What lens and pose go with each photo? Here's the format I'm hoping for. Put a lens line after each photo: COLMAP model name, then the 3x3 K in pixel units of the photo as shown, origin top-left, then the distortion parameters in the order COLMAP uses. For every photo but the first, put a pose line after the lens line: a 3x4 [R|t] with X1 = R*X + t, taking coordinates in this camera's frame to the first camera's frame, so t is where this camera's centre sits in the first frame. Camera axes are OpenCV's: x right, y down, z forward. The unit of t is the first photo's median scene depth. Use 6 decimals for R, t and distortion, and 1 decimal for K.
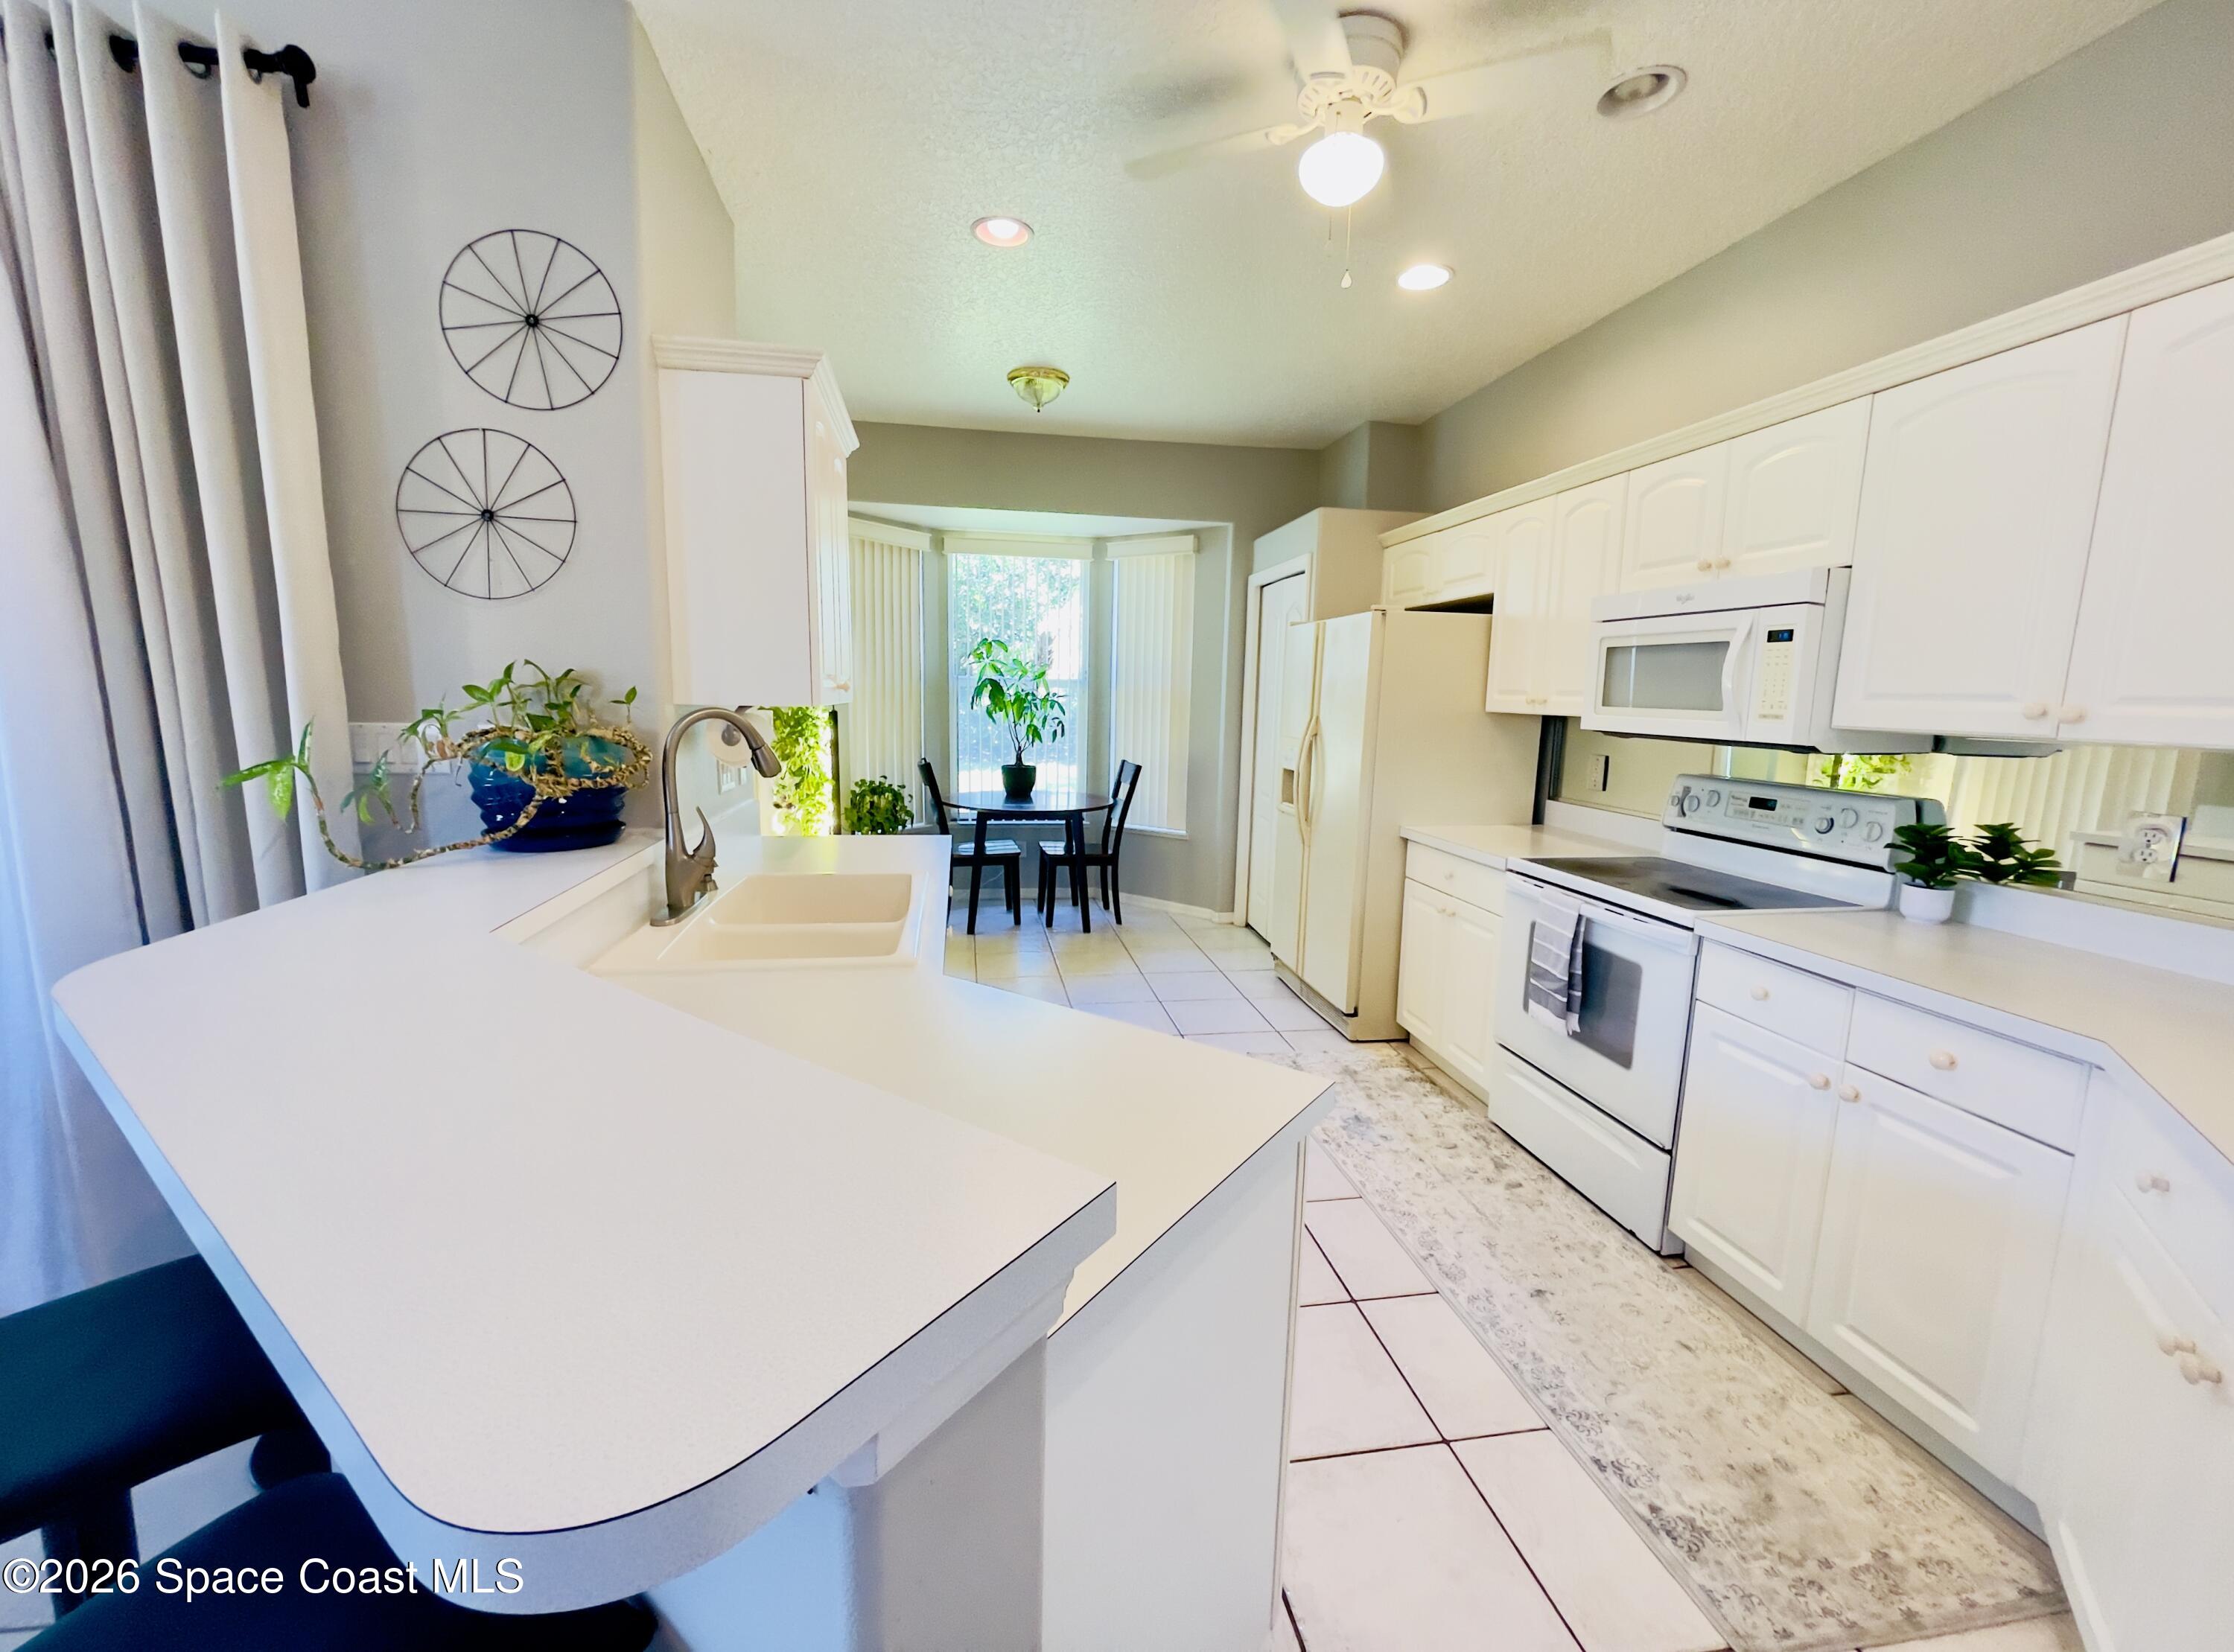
lens RADIAL K [[911.4, 0, 1103.9], [0, 911.4, 819.1], [0, 0, 1]] dist [-0.003566, 0.005138]
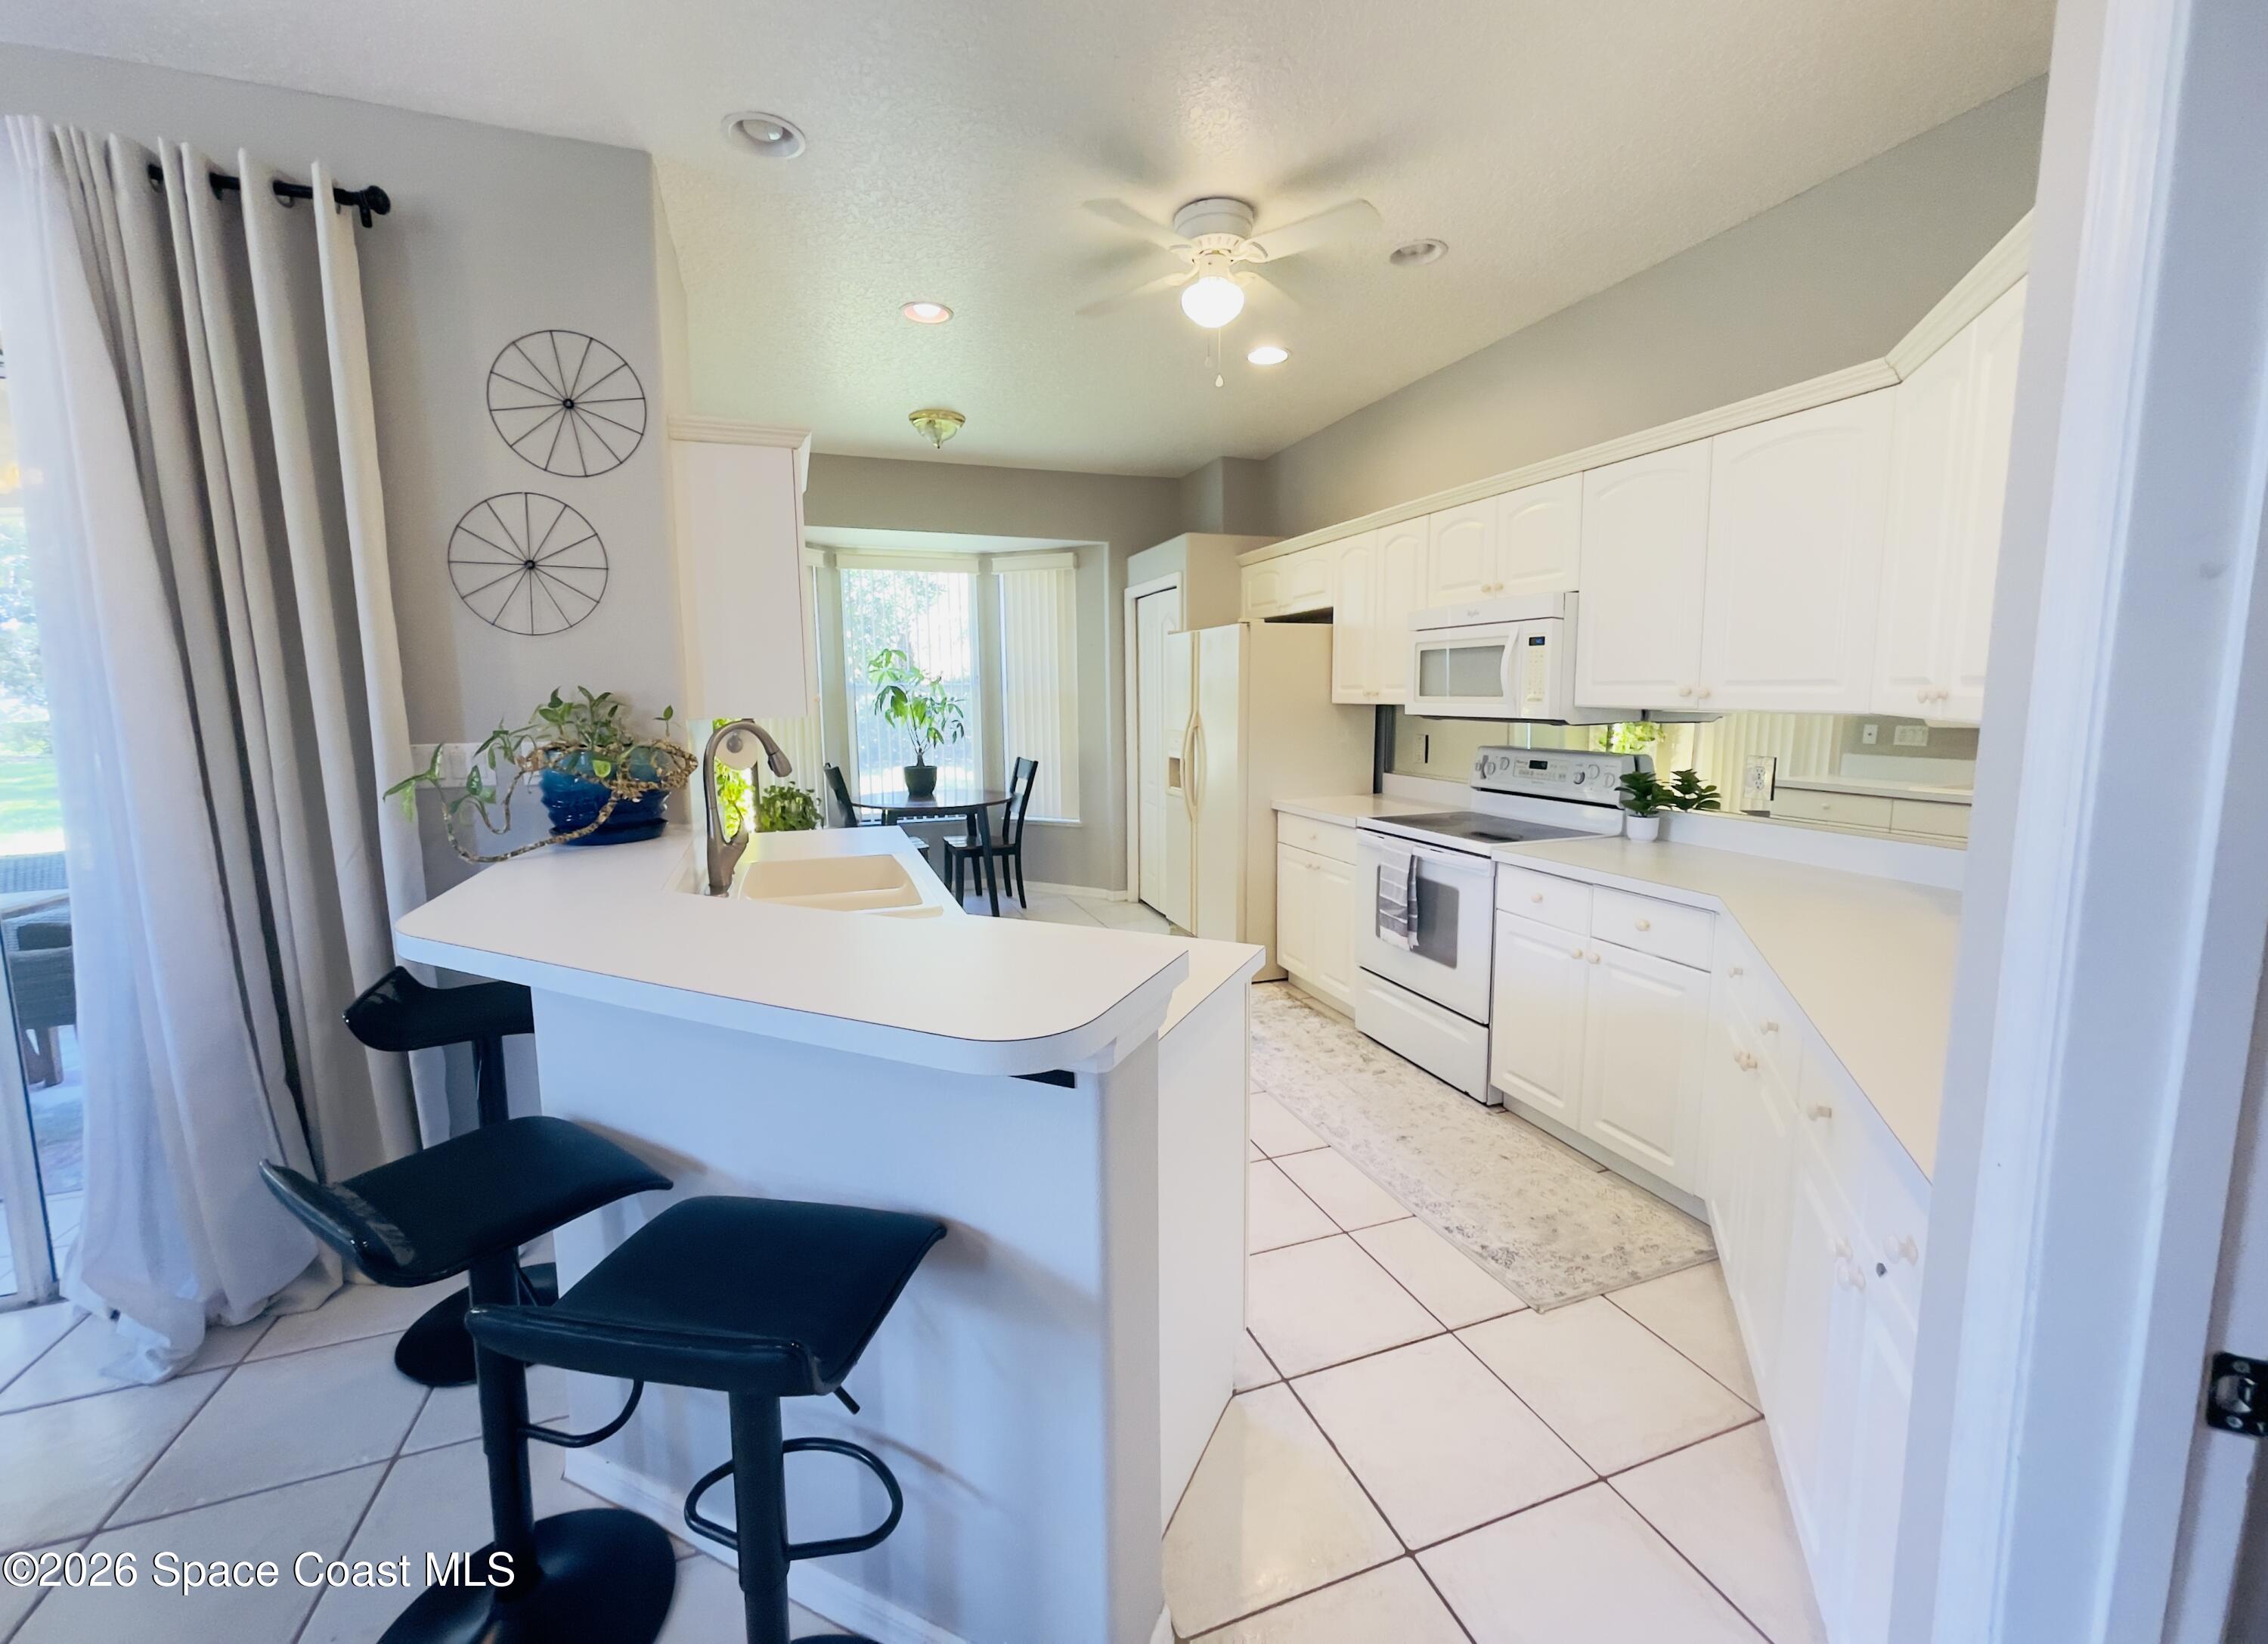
lens RADIAL K [[919.2, 0, 1112.6], [0, 919.2, 796.7], [0, 0, 1]] dist [0.016460, 0.000324]
pose [[0.985336, -0.049656, 0.163242, -0.126447], [0.053690, 0.998350, -0.020388, 0.027277], [-0.161961, 0.028853, 0.986375, -0.260514]]
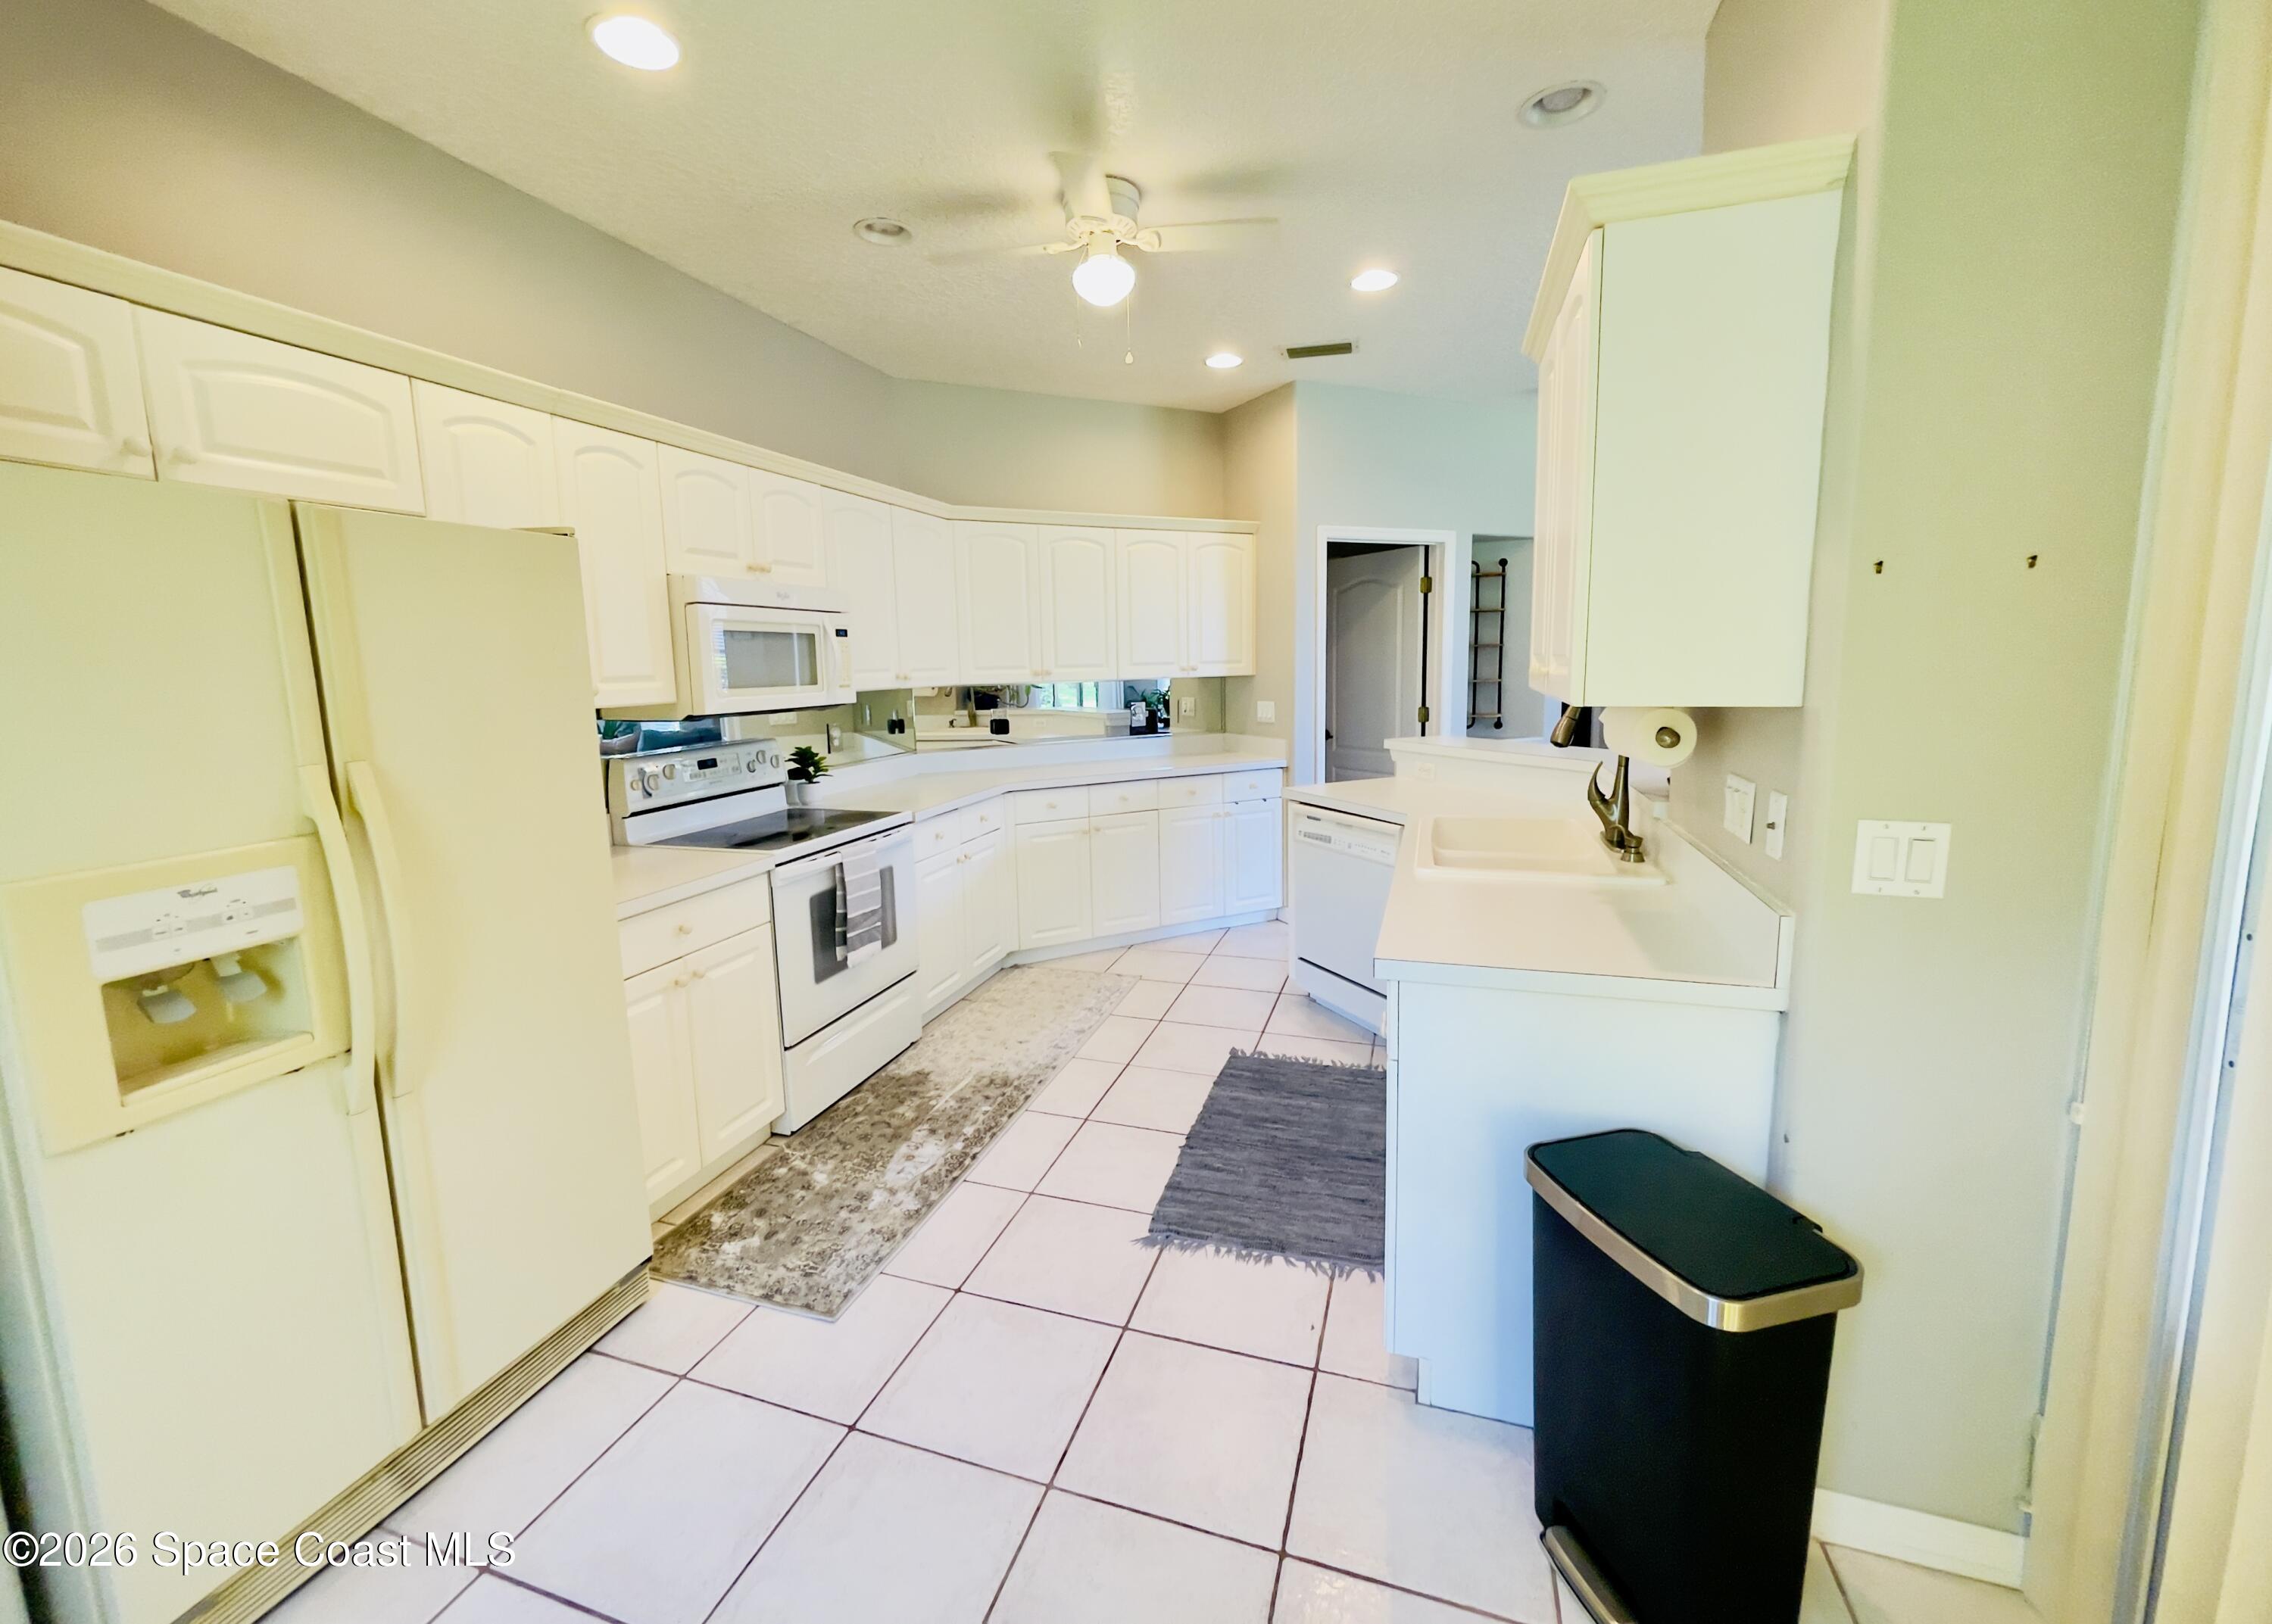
lens RADIAL K [[909.3, 0, 1122.0], [0, 909.3, 779.8], [0, 0, 1]] dist [-0.001050, -0.000522]
pose [[-0.882309, -0.058659, 0.467001, -0.383125], [0.073908, 0.962628, 0.260549, -0.316644], [-0.464831, 0.264399, -0.845000, 2.069132]]
